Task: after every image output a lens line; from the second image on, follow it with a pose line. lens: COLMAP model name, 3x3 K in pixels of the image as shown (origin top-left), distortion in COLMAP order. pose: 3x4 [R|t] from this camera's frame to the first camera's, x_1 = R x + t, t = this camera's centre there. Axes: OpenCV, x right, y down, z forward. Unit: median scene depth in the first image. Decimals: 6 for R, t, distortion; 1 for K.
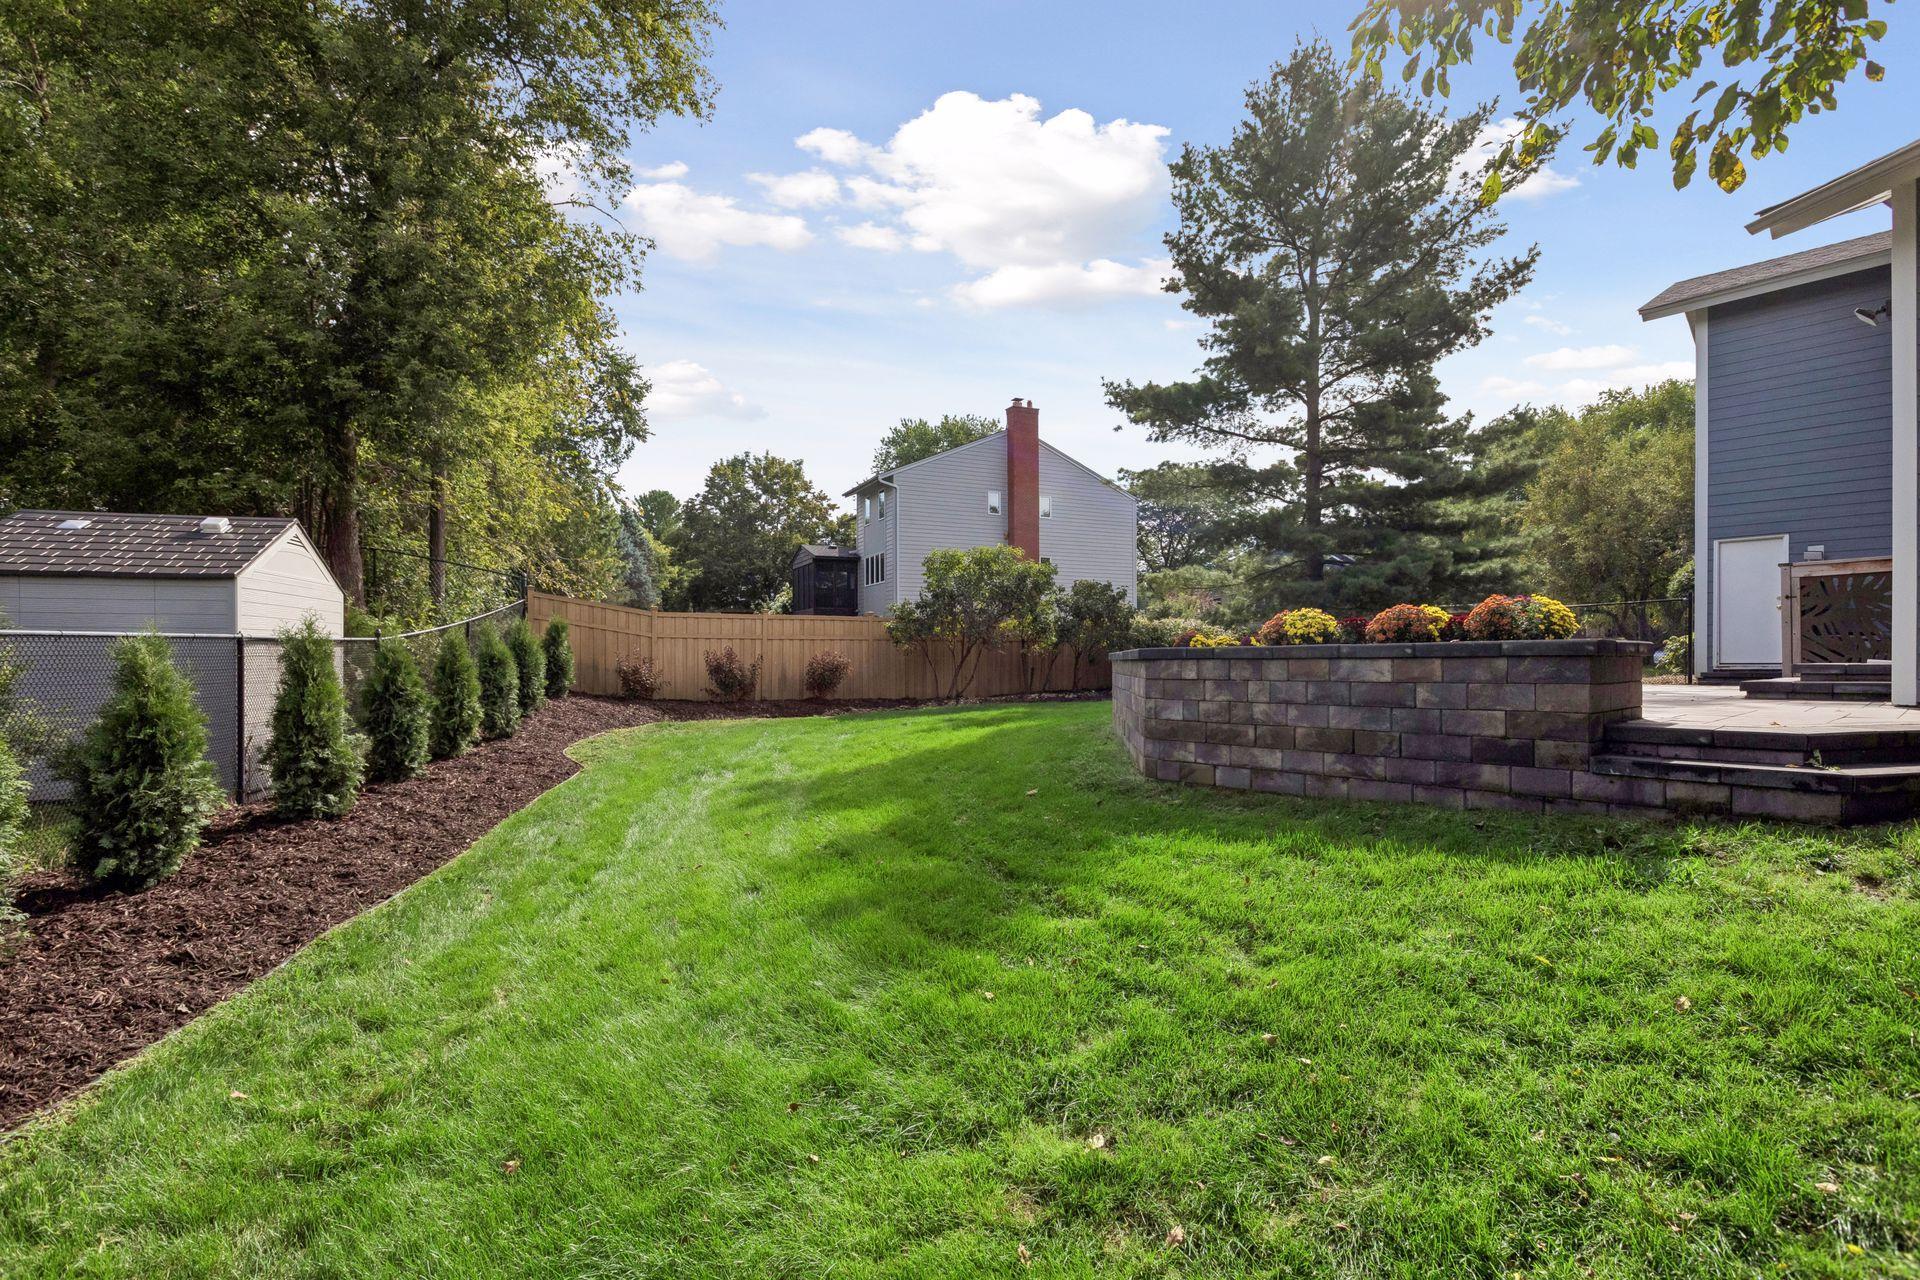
lens RADIAL K [[929.6, 0, 961.7], [0, 929.6, 658.9], [0, 0, 1]] dist [-0.000003, 0.000263]
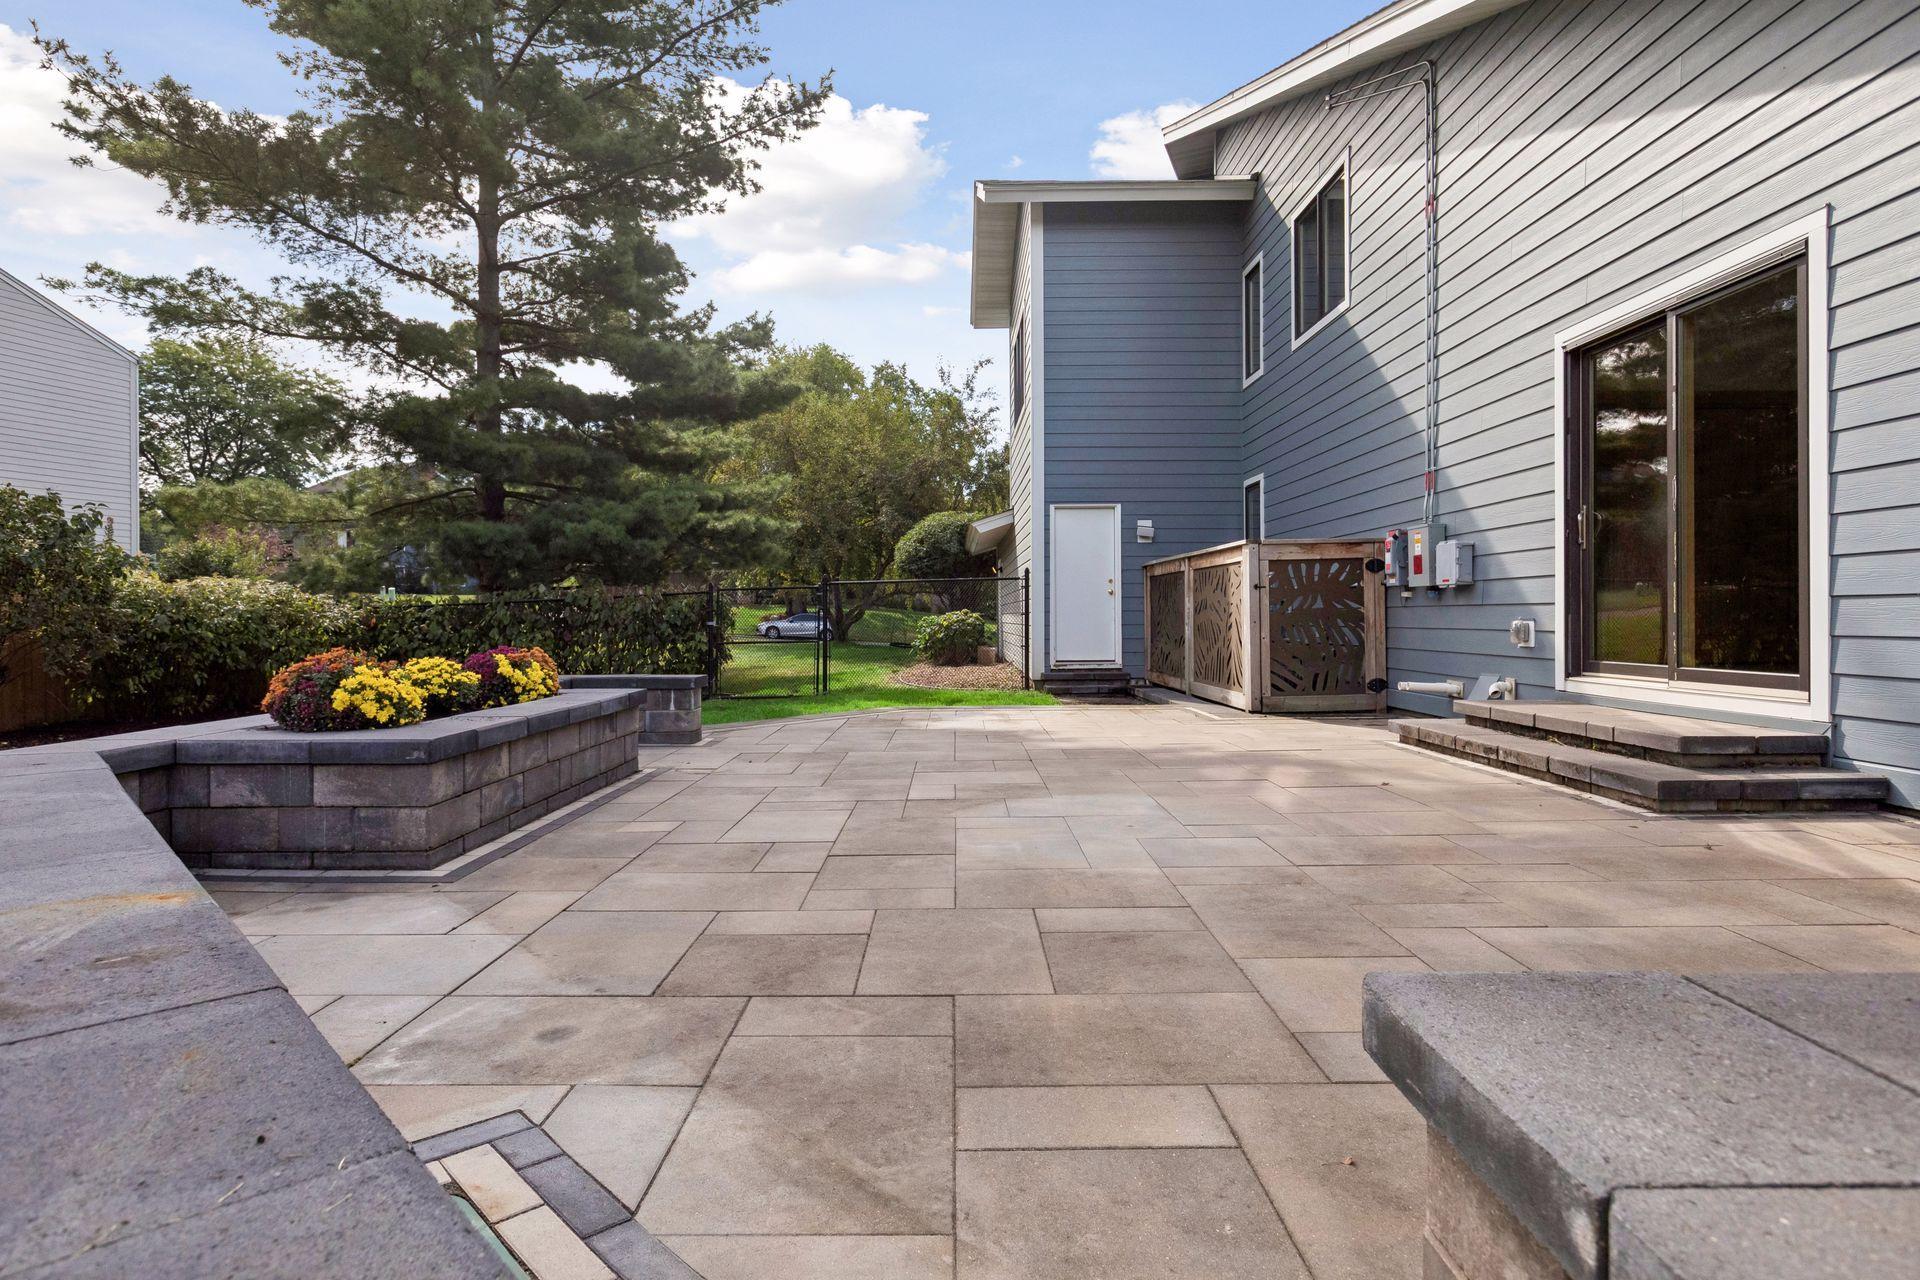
lens RADIAL K [[1041.2, 0, 959.2], [0, 1041.2, 617.8], [0, 0, 1]] dist [-0.001725, -0.000248]
pose [[0.659817, -0.000106, 0.751426, 0.065111], [0.000098, 1.000000, 0.000055, -0.021162], [-0.751426, 0.000038, 0.659817, 0.319282]]
